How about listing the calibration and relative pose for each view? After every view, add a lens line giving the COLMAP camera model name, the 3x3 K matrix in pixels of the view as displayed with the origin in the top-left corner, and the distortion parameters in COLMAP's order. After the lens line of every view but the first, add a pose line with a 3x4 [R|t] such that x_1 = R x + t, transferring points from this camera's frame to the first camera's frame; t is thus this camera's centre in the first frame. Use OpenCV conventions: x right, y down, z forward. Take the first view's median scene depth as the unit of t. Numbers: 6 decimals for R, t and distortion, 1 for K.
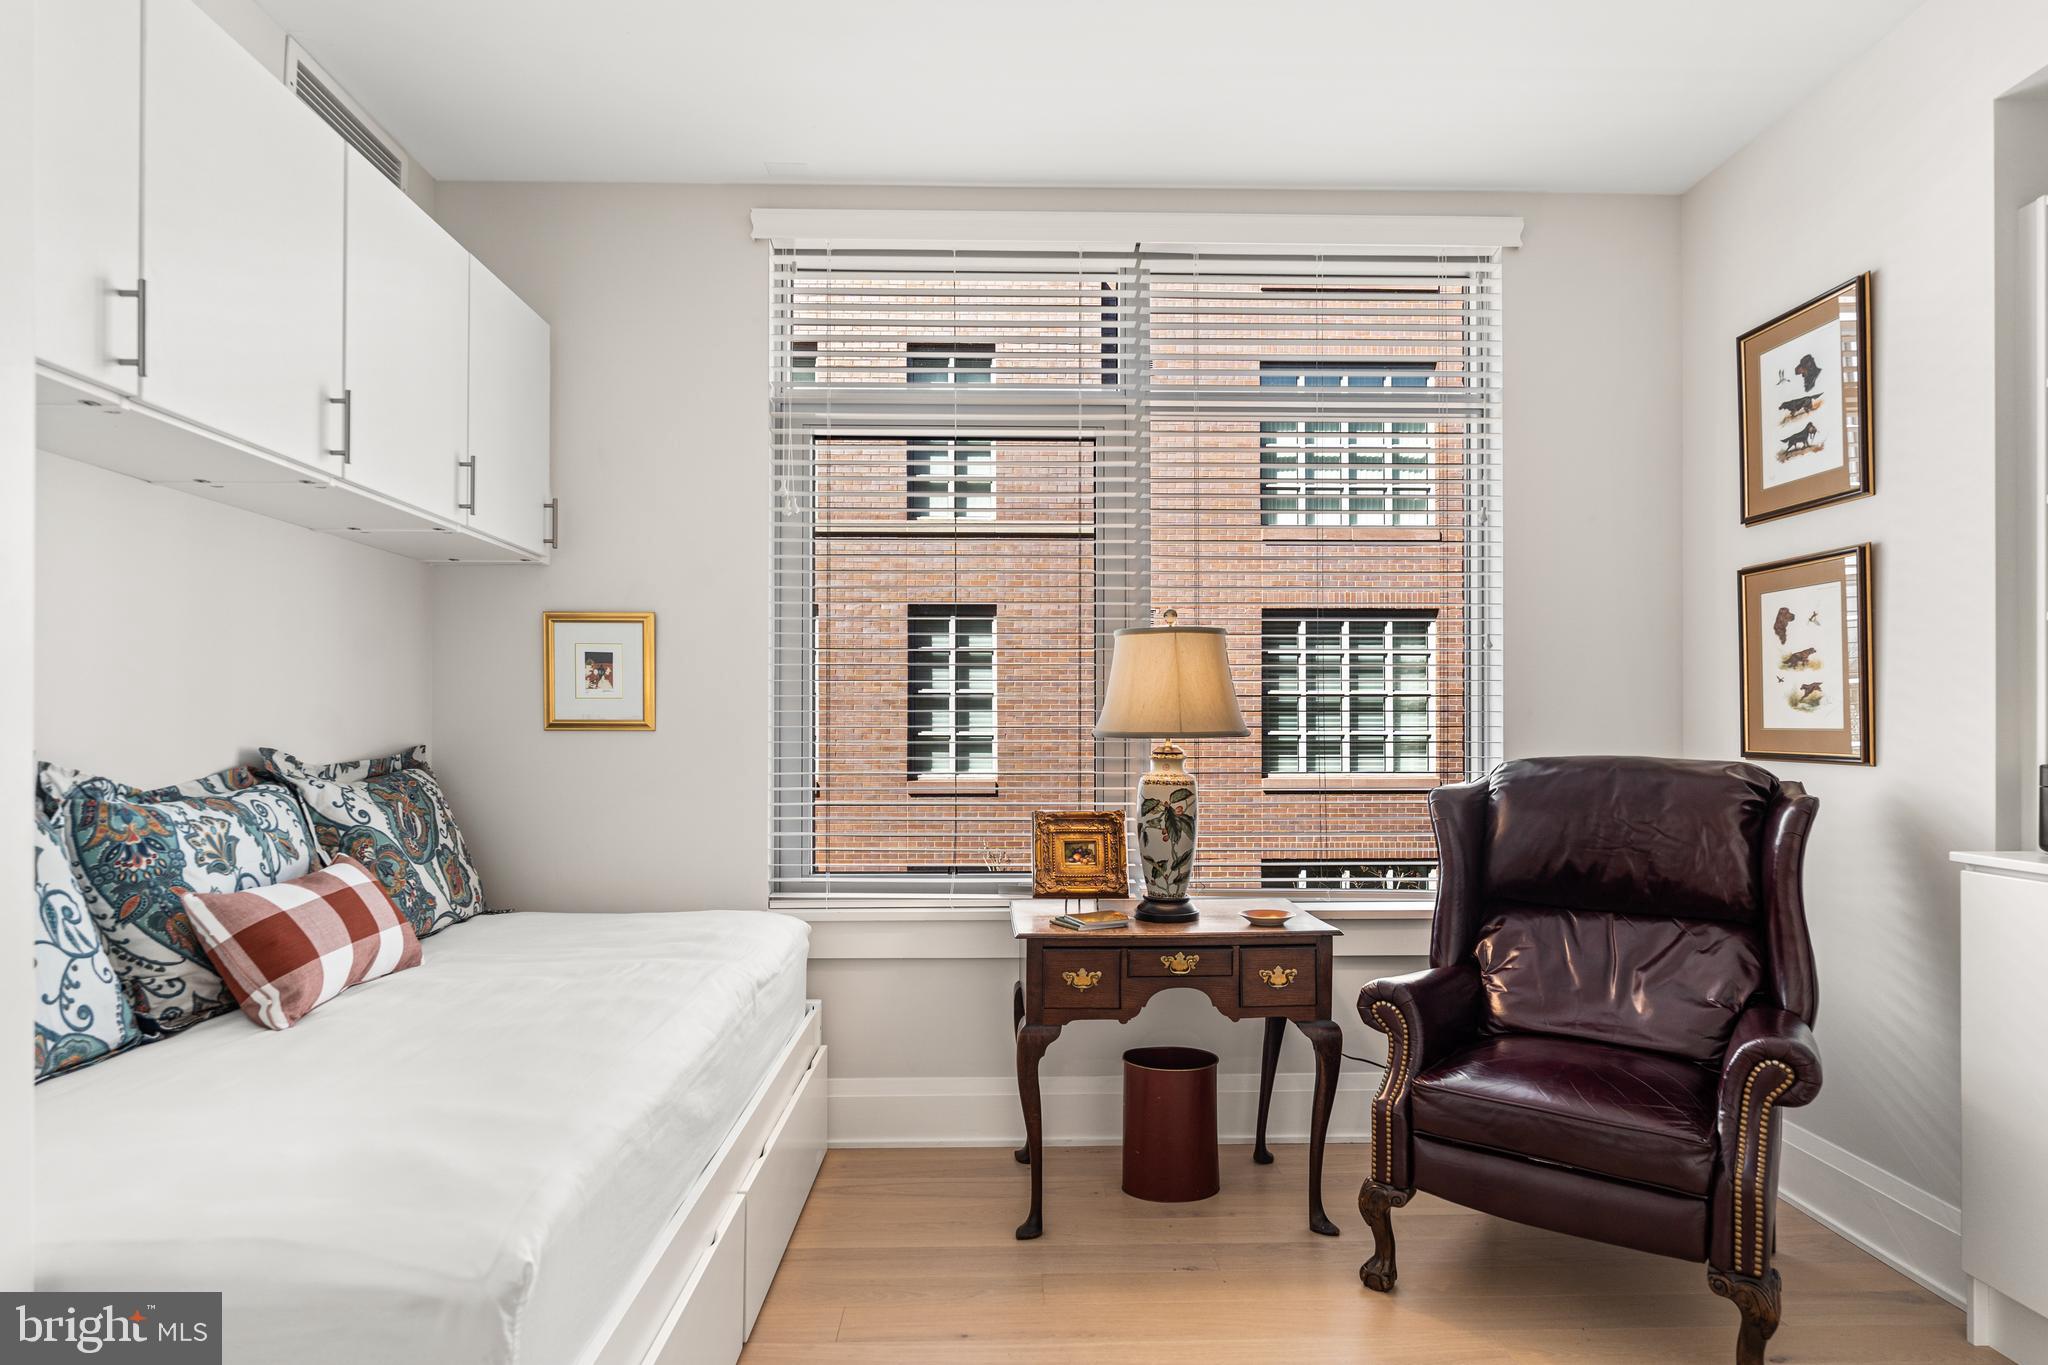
lens RADIAL K [[1130.1, 0, 1023.0], [0, 1130.1, 722.0], [0, 0, 1]] dist [-0.005028, 0.032670]
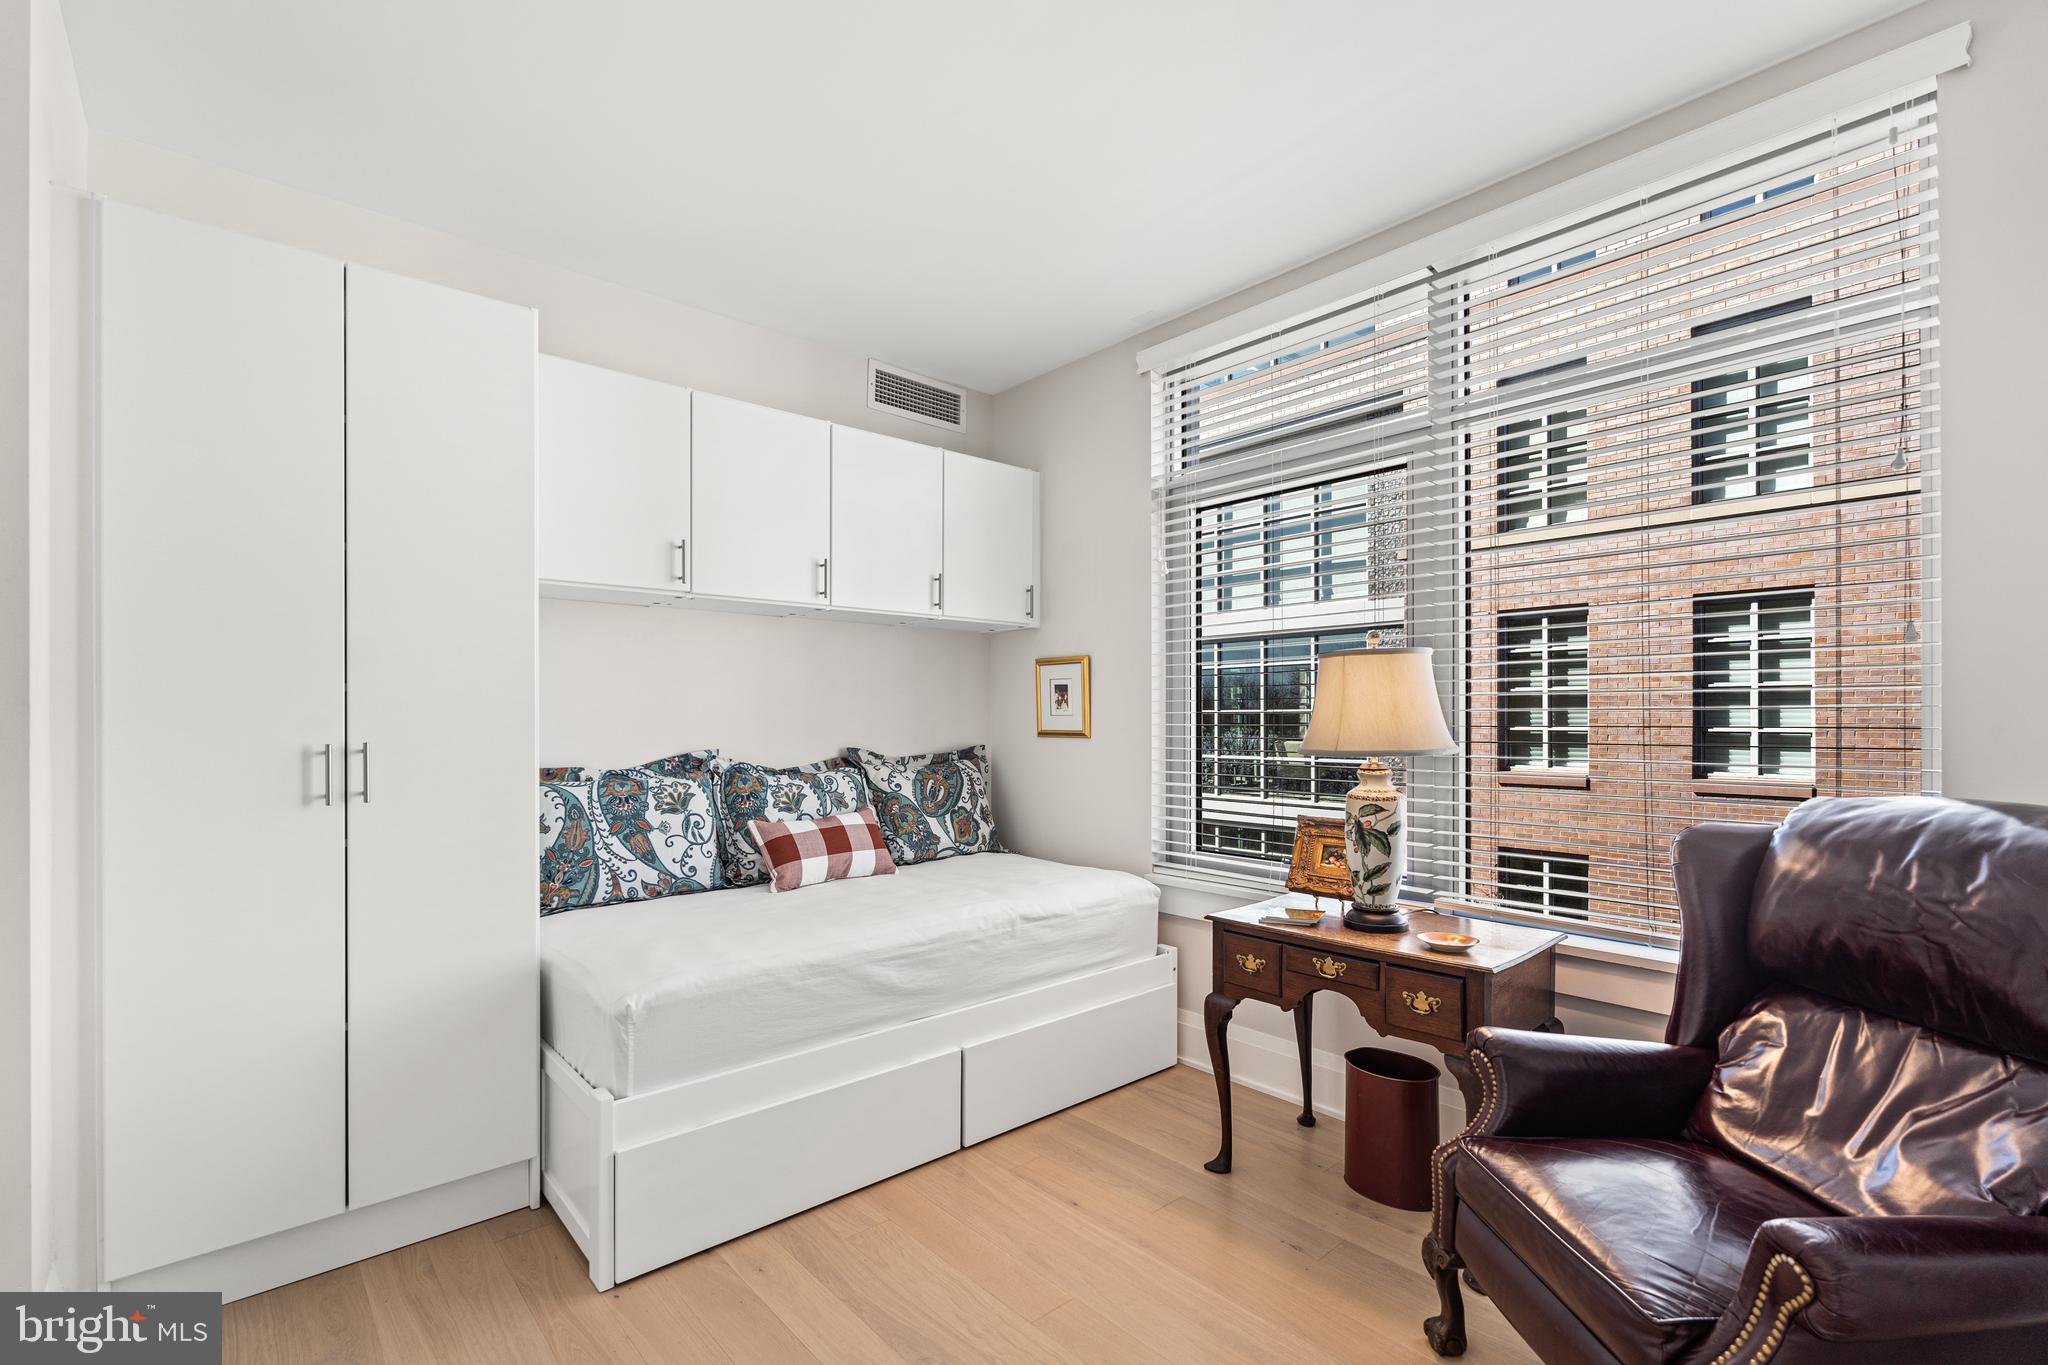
lens RADIAL K [[915.2, 0, 1021.3], [0, 915.2, 721.4], [0, 0, 1]] dist [0.000595, 0.000336]
pose [[0.642126, 0.000318, -0.766599, 0.580224], [0.006663, 0.999960, 0.005995, -0.024092], [0.766570, -0.008958, 0.642098, 0.214398]]
